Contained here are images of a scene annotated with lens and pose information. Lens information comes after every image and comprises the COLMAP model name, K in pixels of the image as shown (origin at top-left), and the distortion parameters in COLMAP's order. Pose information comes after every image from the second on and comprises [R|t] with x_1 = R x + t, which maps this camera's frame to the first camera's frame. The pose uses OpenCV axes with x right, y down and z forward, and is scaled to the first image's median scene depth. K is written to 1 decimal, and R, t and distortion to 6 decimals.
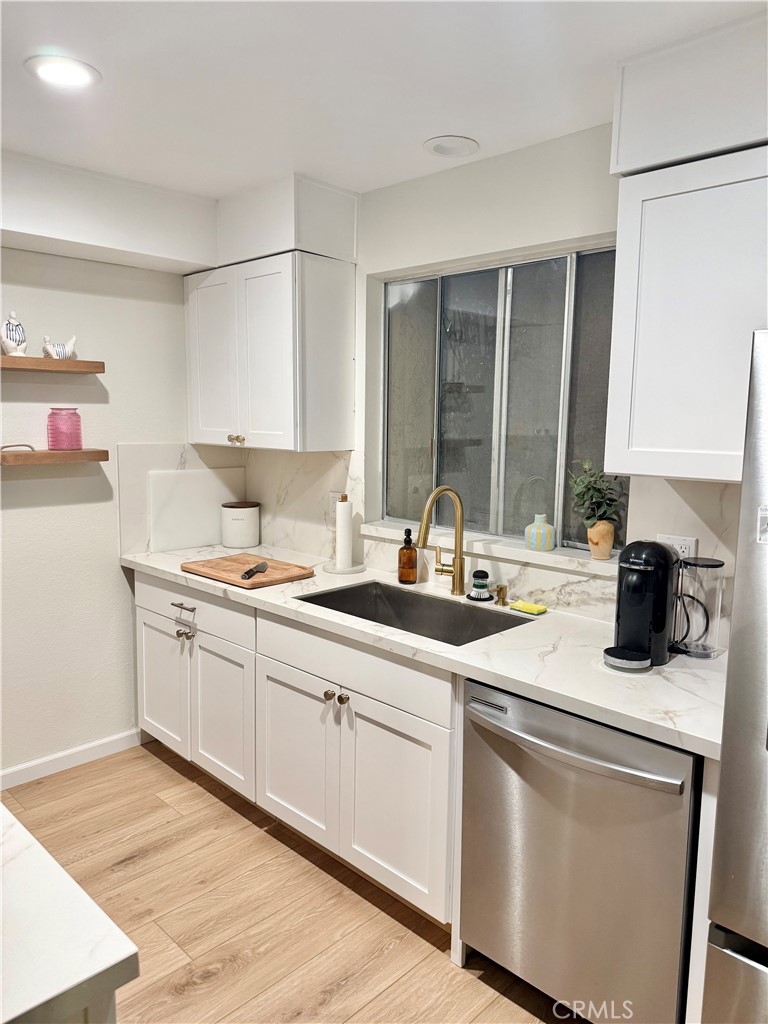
lens RADIAL K [[723.2, 0, 384.0], [0, 723.2, 512.0], [0, 0, 1]] dist [0.111697, -0.119901]
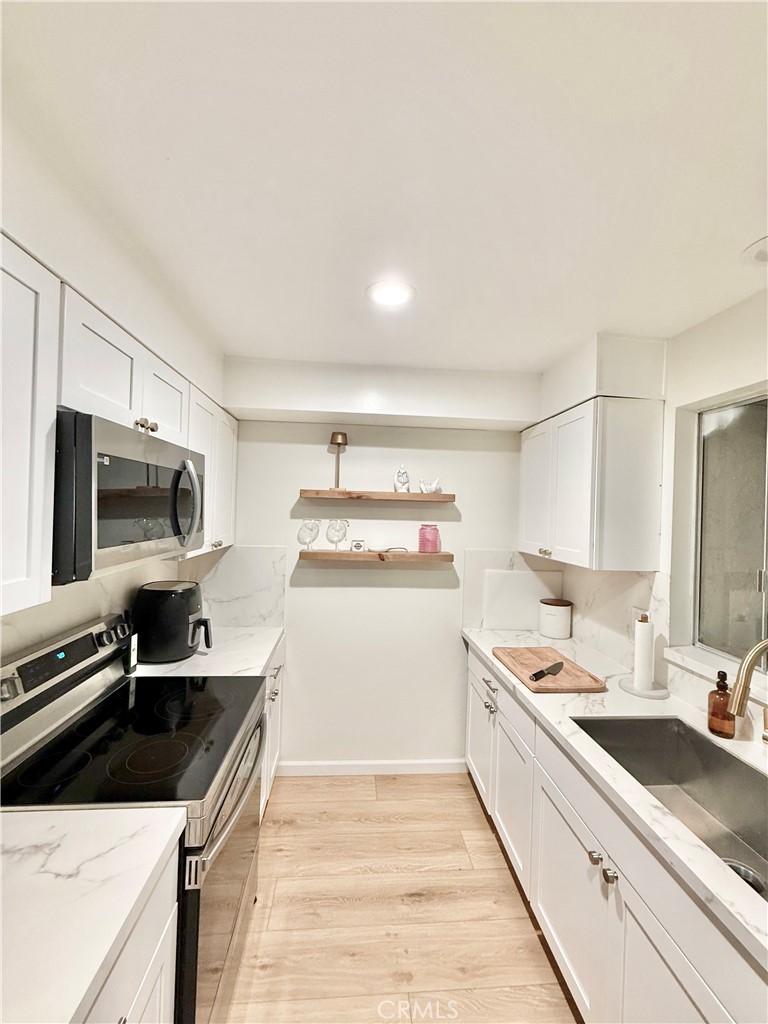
lens RADIAL K [[405.9, 0, 383.5], [0, 405.9, 508.7], [0, 0, 1]] dist [-0.002251, 0.000289]
pose [[0.757535, 0.005115, -0.652774, 0.038945], [-0.107402, 0.987319, -0.116902, -0.065733], [0.643899, 0.158667, 0.748478, 0.308027]]
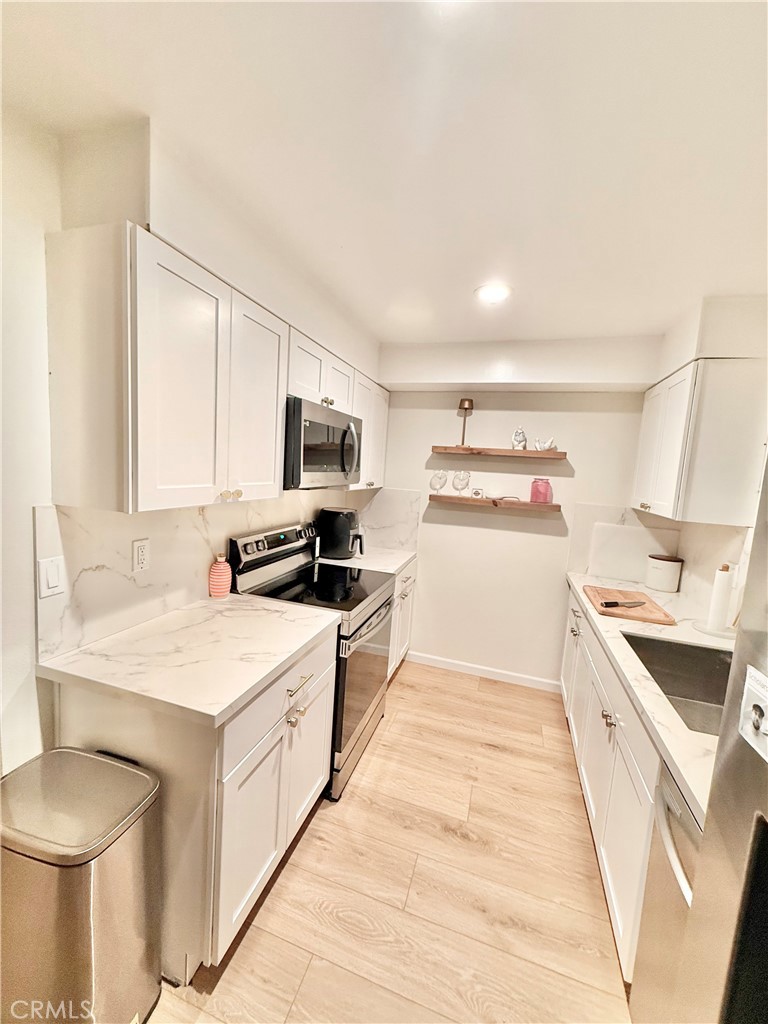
lens RADIAL K [[405.9, 0, 383.5], [0, 405.9, 508.7], [0, 0, 1]] dist [-0.002251, 0.000289]
pose [[0.451339, 0.108110, -0.885780, 0.249085], [-0.179180, 0.983397, 0.028725, -0.032365], [0.874178, 0.145749, 0.463216, 0.241483]]
